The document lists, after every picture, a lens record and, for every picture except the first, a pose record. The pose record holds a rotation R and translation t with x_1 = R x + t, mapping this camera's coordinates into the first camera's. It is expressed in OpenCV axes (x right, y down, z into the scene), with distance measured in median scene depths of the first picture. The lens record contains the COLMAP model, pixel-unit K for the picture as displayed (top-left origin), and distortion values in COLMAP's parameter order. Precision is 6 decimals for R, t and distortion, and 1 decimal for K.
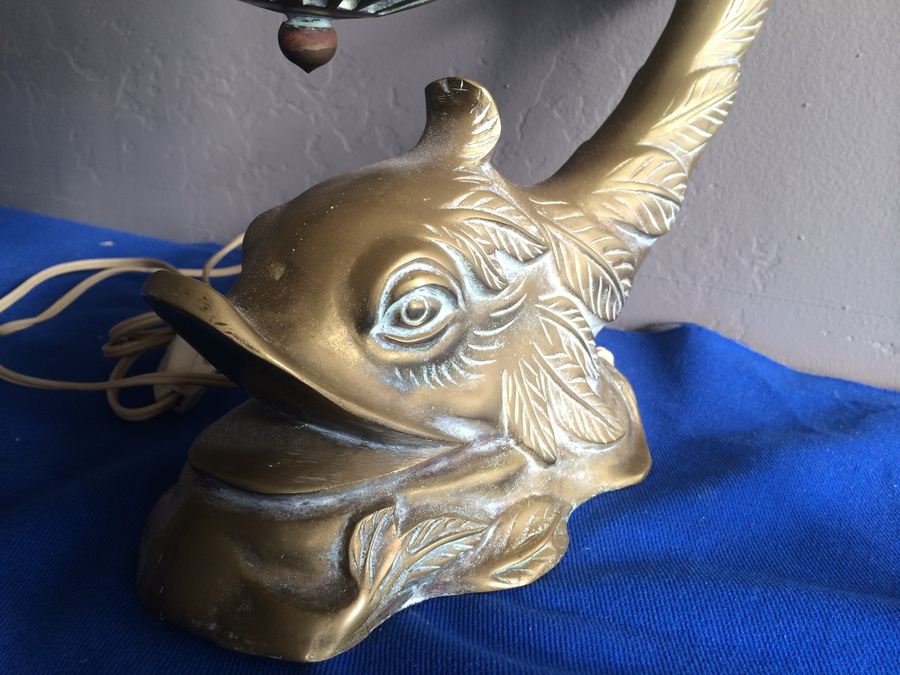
lens RADIAL K [[775.2, 0, 450.0], [0, 775.2, 337.5], [0, 0, 1]] dist [0.077389, -0.135715]
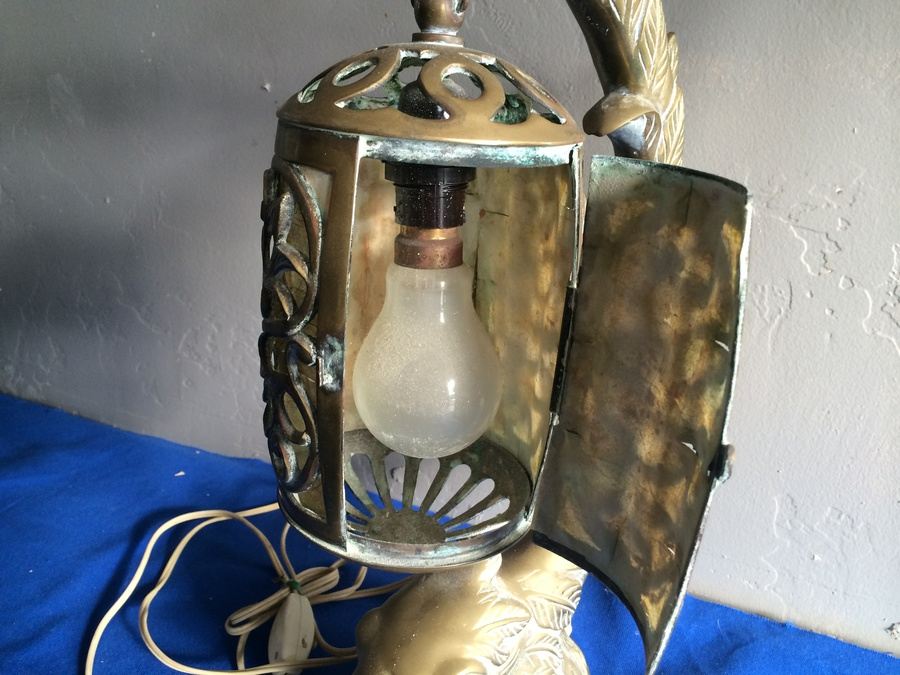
lens RADIAL K [[769.1, 0, 450.0], [0, 769.1, 337.5], [0, 0, 1]] dist [0.070749, -0.113710]
pose [[0.998013, -0.033683, 0.053248, -0.074992], [0.034204, 0.999375, -0.008890, -0.450005], [-0.052915, 0.010694, 0.998542, -0.434298]]
